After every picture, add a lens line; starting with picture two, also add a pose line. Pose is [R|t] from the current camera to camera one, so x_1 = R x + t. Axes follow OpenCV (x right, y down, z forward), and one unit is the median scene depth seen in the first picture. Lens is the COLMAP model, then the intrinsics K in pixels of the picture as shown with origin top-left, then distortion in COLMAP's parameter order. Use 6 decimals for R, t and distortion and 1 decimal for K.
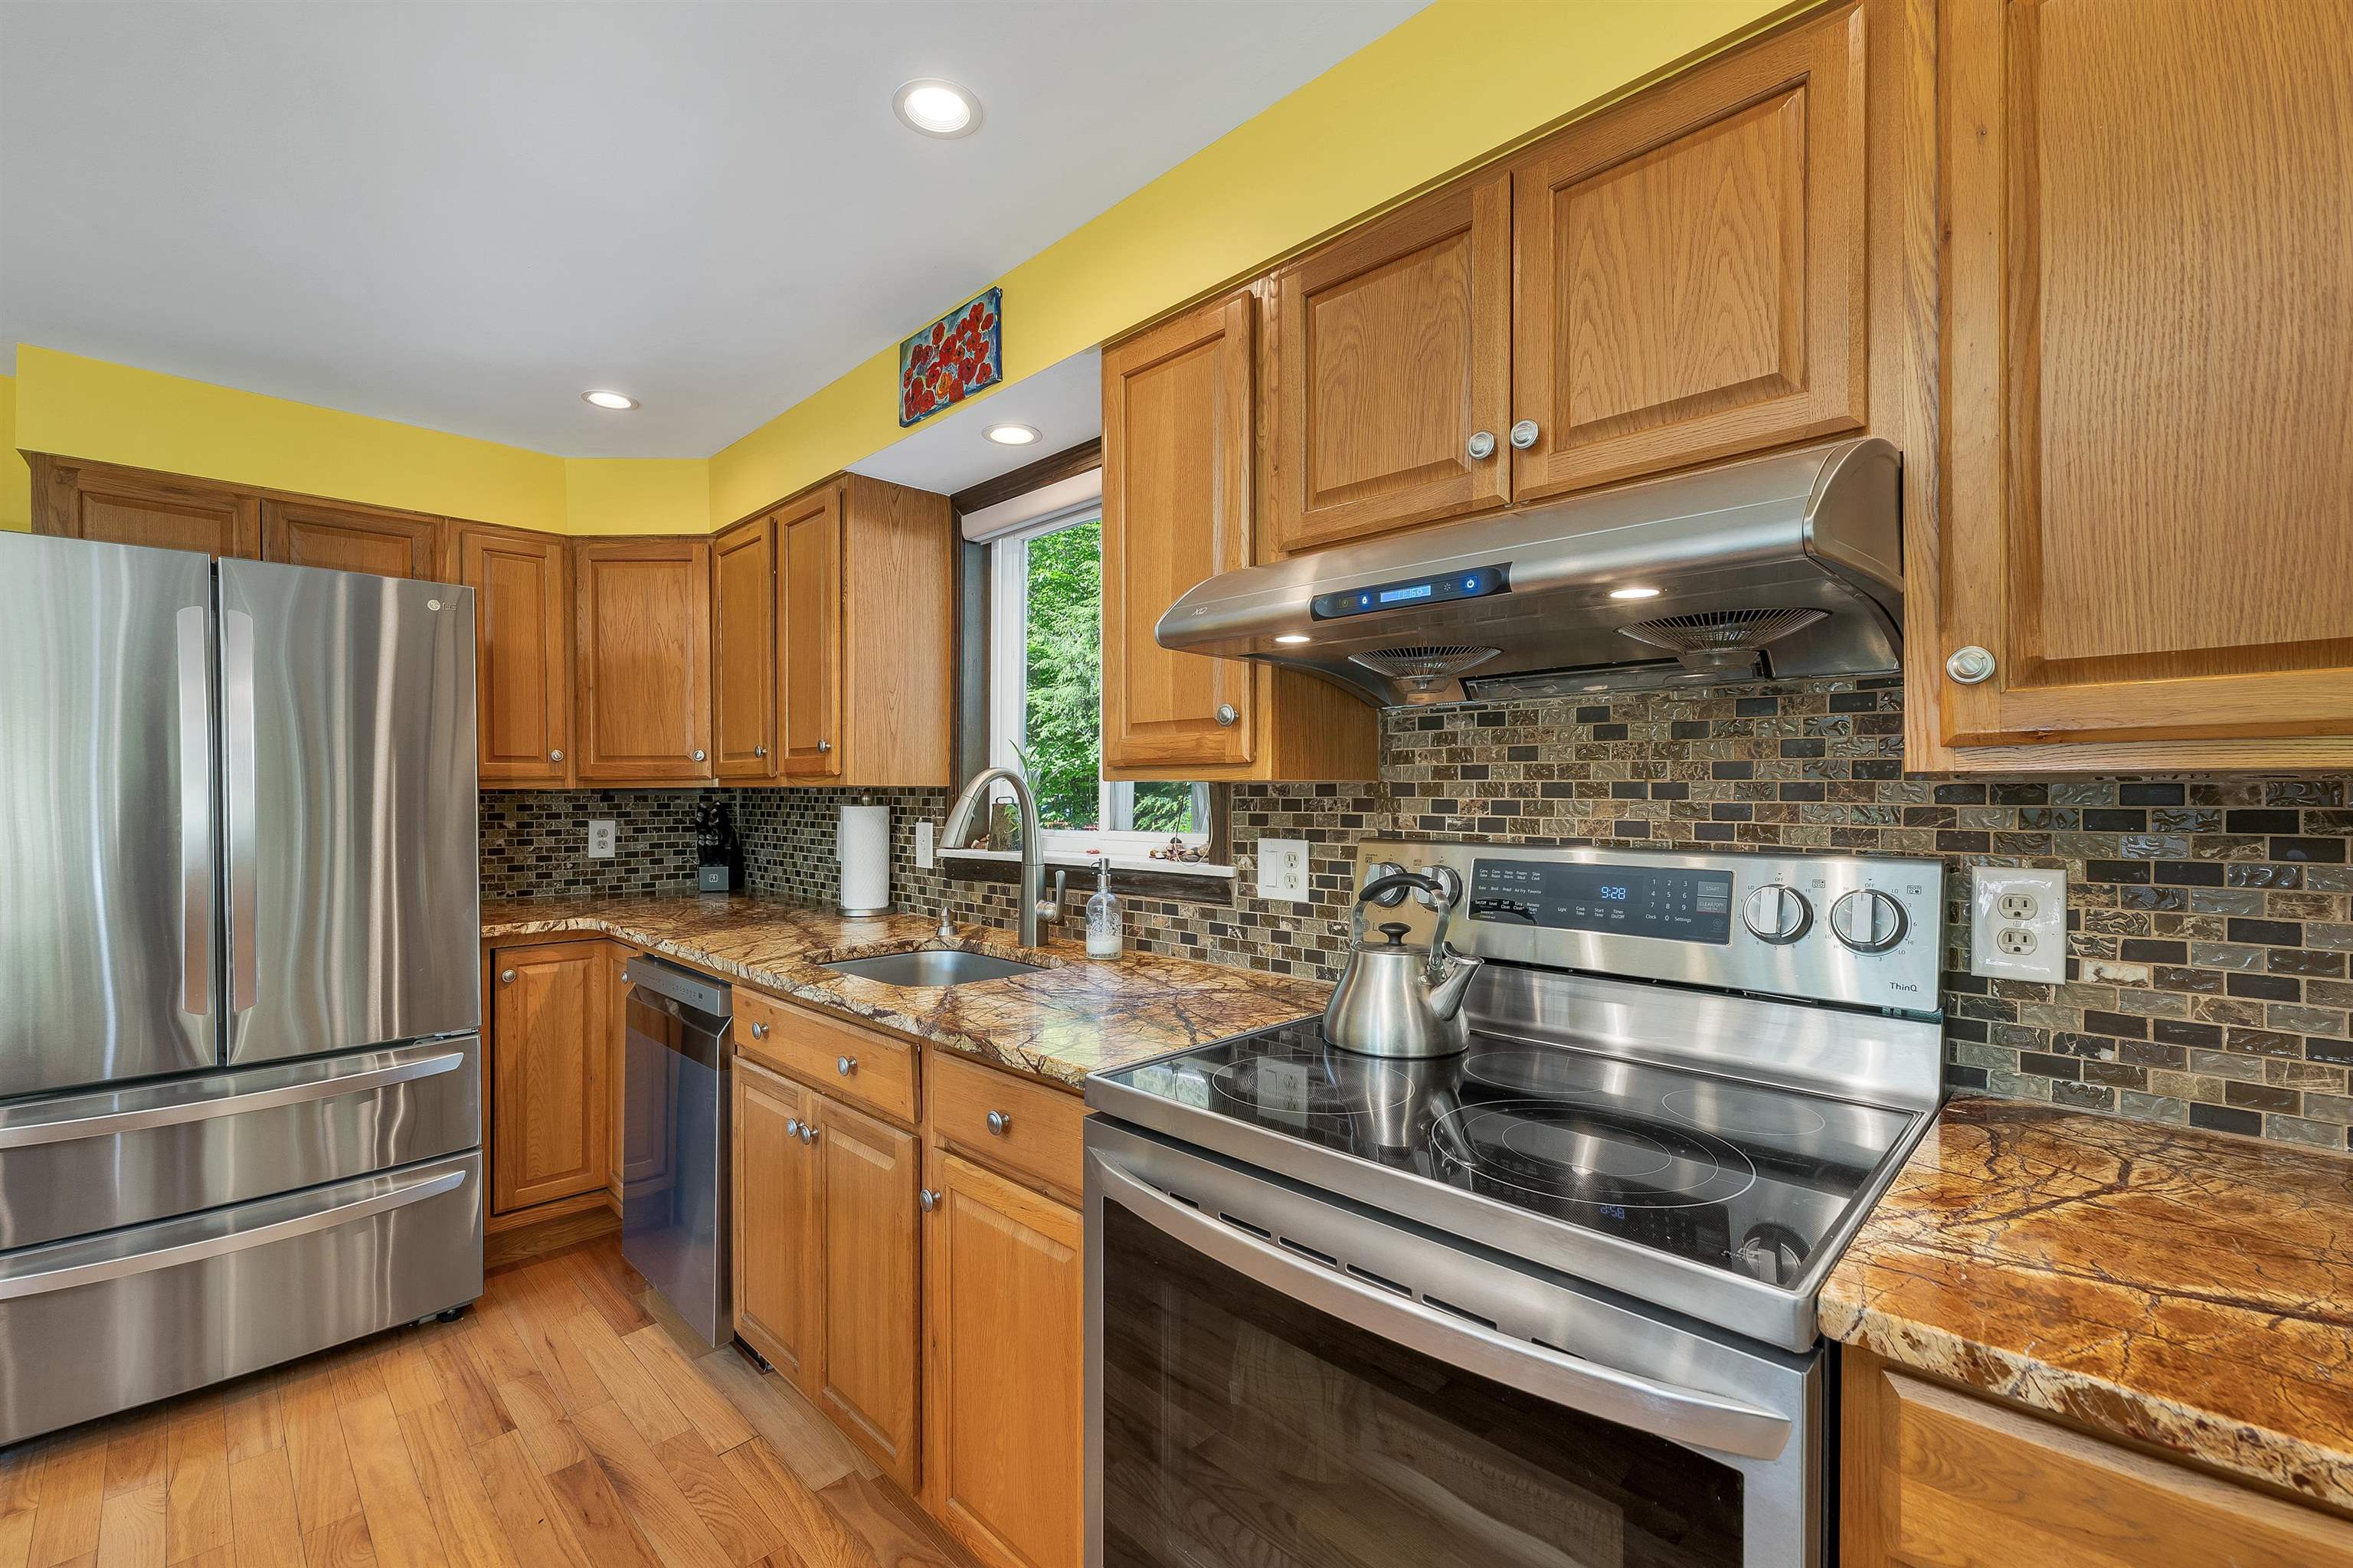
lens RADIAL K [[995.4, 0, 1168.0], [0, 995.4, 799.8], [0, 0, 1]] dist [0.001262, 0.000142]
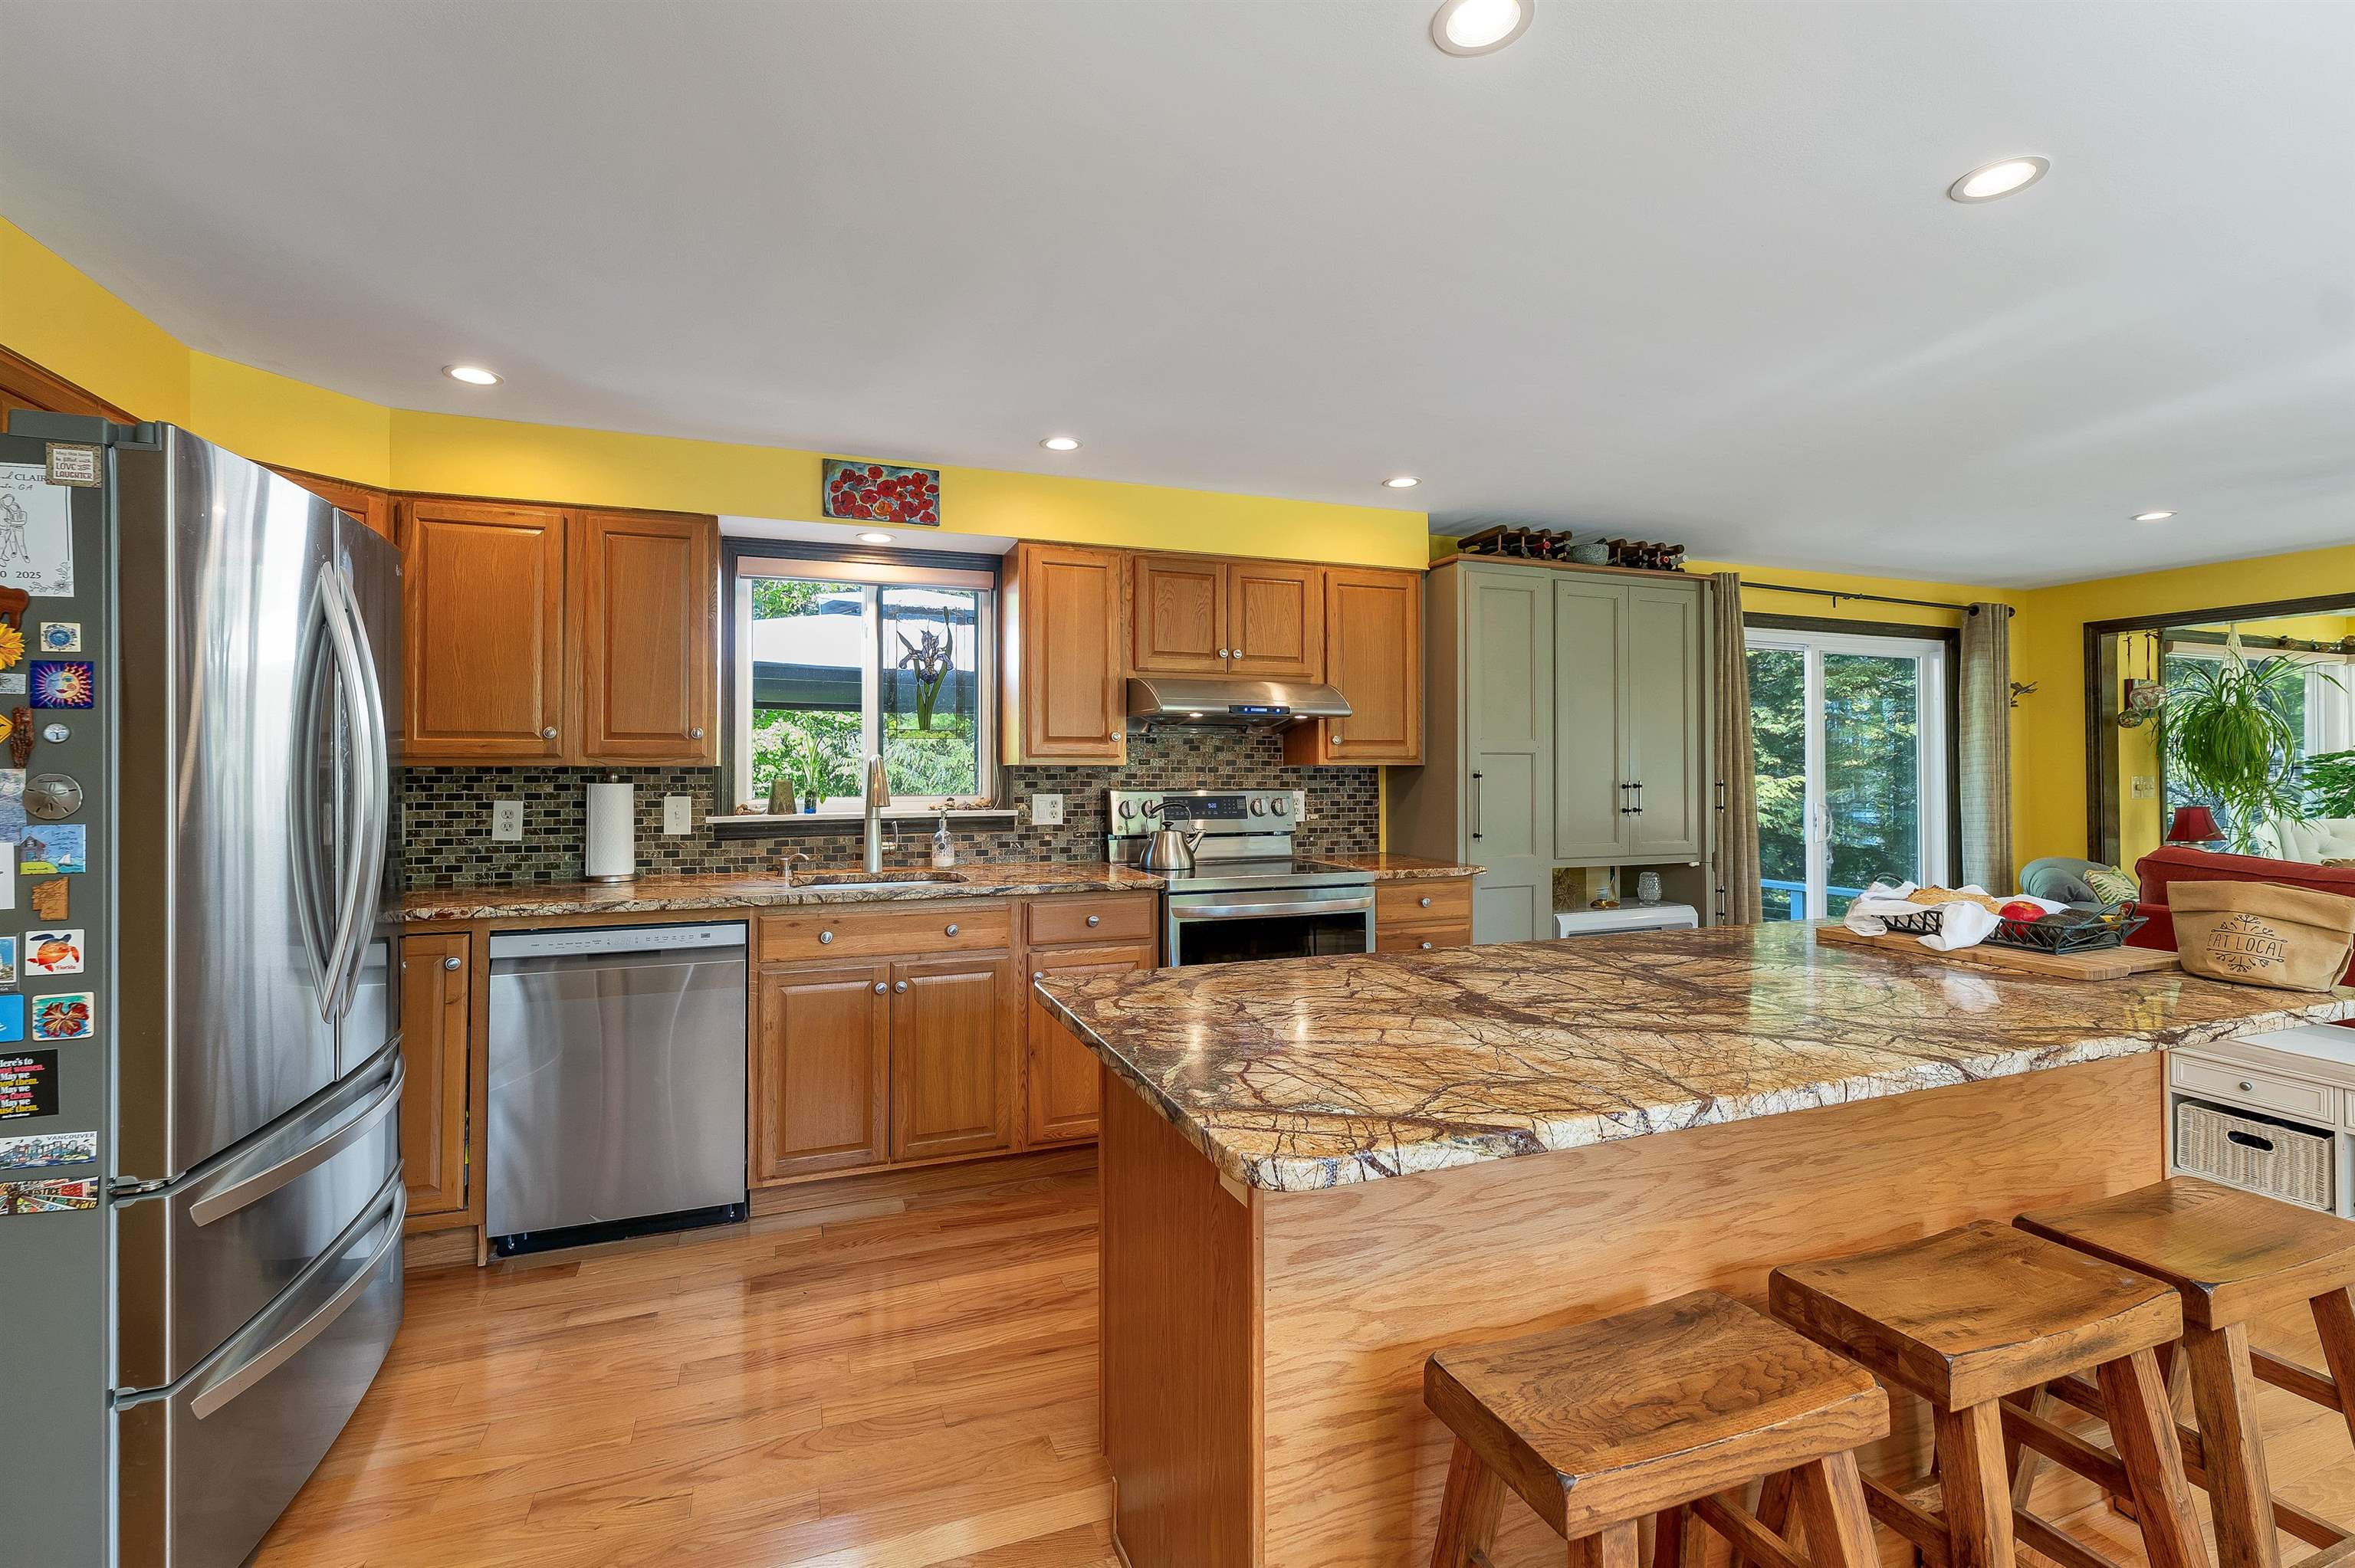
lens RADIAL K [[996.1, 0, 1183.2], [0, 996.1, 769.2], [0, 0, 1]] dist [0.001262, 0.000142]
pose [[0.405229, -0.007299, 0.914186, -1.519064], [0.005125, 0.999971, 0.005713, -0.019348], [-0.914201, 0.002370, 0.405255, -0.054102]]
